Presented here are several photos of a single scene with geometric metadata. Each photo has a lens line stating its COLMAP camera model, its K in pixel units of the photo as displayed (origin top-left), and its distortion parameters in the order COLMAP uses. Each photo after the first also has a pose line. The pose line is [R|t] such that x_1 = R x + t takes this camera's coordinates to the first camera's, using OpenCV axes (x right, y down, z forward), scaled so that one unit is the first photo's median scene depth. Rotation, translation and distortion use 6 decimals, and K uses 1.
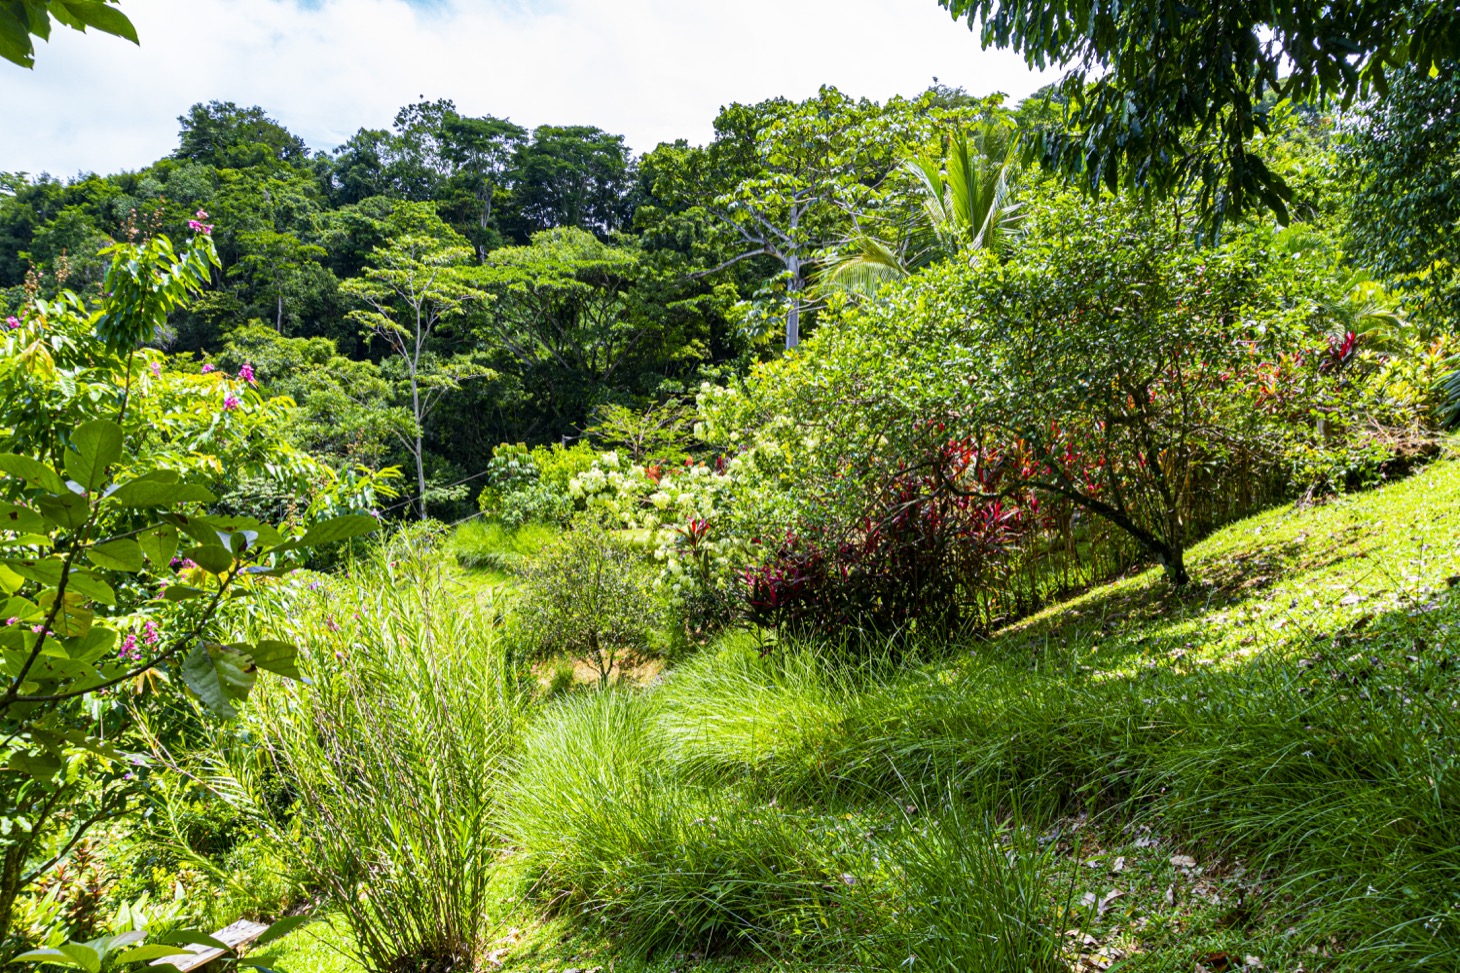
lens RADIAL K [[987.2, 0, 730.0], [0, 987.2, 489.3], [0, 0, 1]] dist [-0.032581, 0.010459]
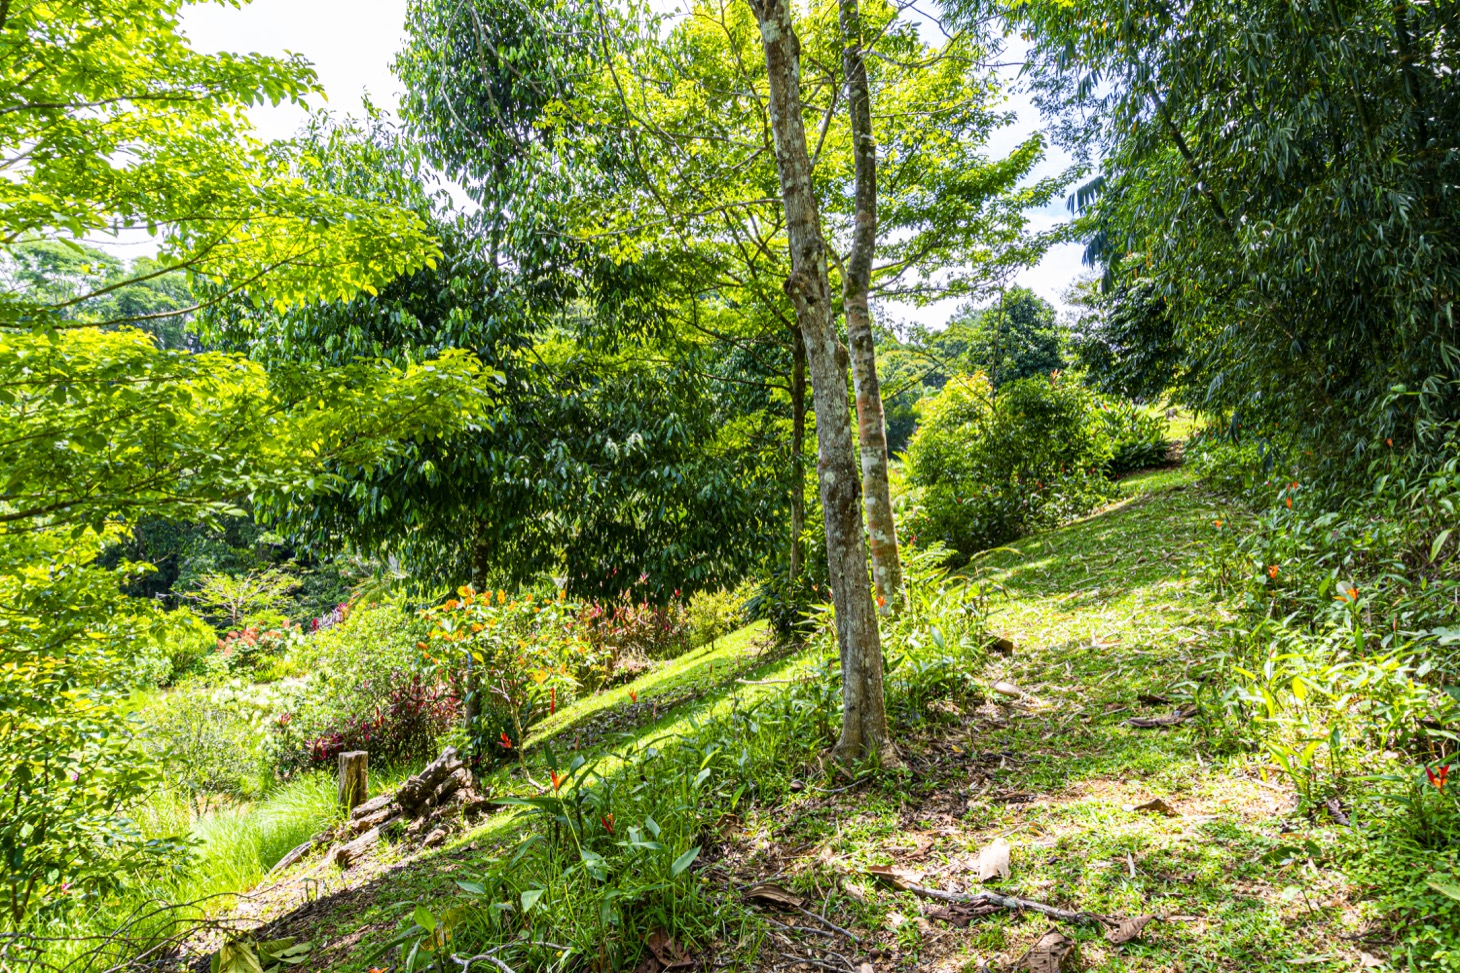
lens RADIAL K [[987.2, 0, 725.4], [0, 987.2, 479.4], [0, 0, 1]] dist [-0.032581, 0.010459]
pose [[0.930376, 0.038047, 0.364627, 0.018492], [0.012198, 0.990837, -0.134512, -0.052499], [-0.366403, 0.129595, 0.921387, -0.381086]]
